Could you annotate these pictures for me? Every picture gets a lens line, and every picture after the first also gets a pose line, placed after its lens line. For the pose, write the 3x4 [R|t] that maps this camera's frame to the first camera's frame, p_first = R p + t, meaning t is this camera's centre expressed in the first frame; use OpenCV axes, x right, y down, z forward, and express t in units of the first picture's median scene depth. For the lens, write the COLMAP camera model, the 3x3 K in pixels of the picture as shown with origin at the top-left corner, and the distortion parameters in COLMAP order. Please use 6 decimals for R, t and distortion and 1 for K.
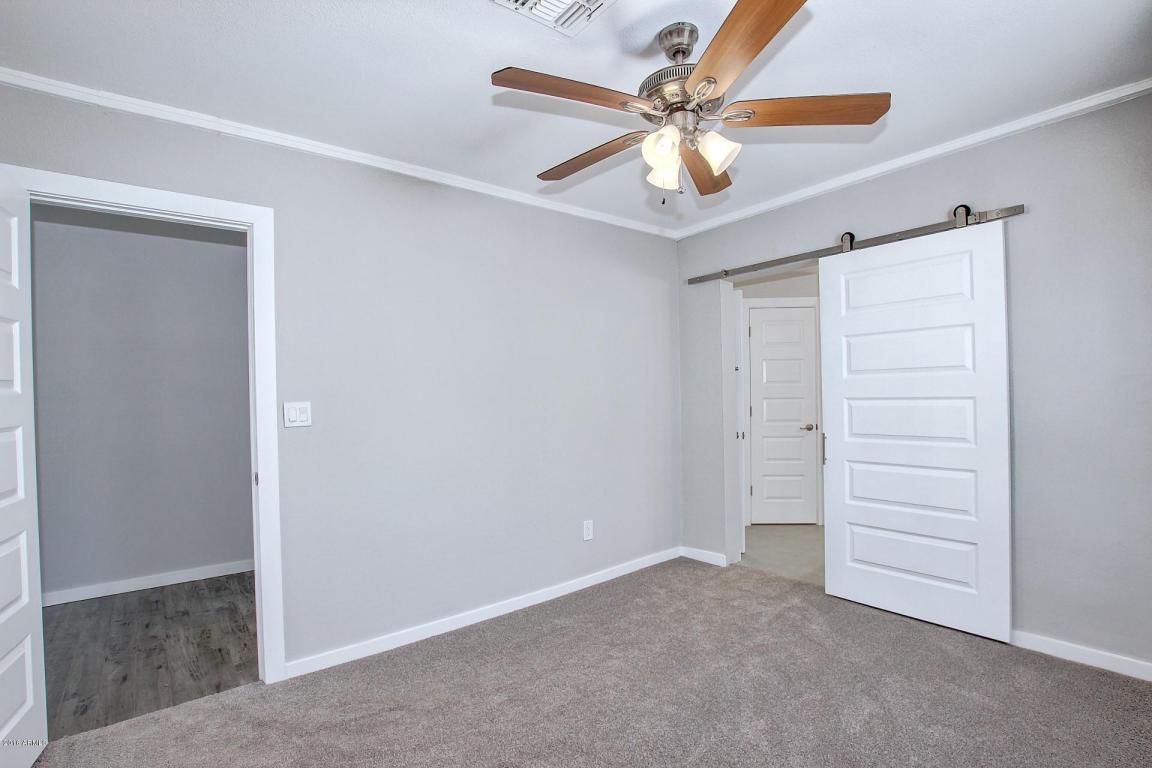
lens RADIAL K [[535.4, 0, 573.9], [0, 535.4, 392.4], [0, 0, 1]] dist [-0.037505, 0.006271]
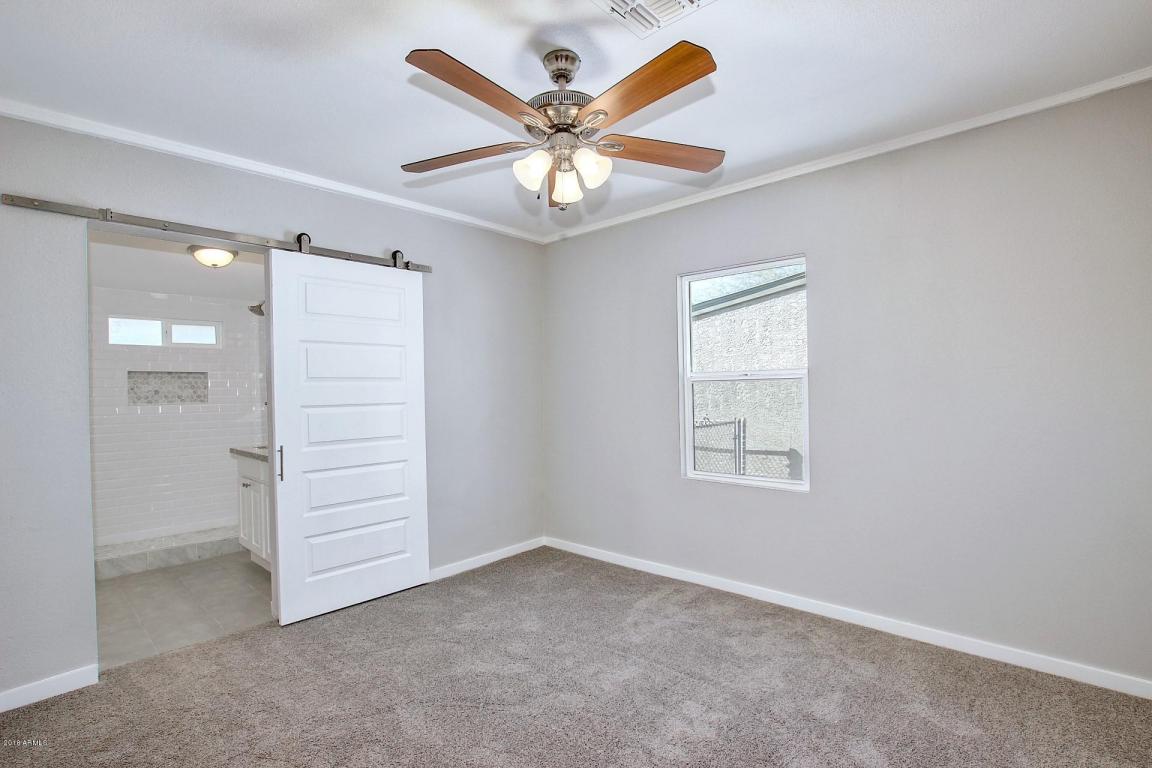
lens RADIAL K [[535.4, 0, 573.9], [0, 535.4, 392.4], [0, 0, 1]] dist [-0.037505, 0.006271]
pose [[-0.140352, 0.017241, 0.989952, -0.575003], [0.014976, 0.999771, -0.015289, 0.009709], [-0.989988, 0.012680, -0.140578, 0.761177]]
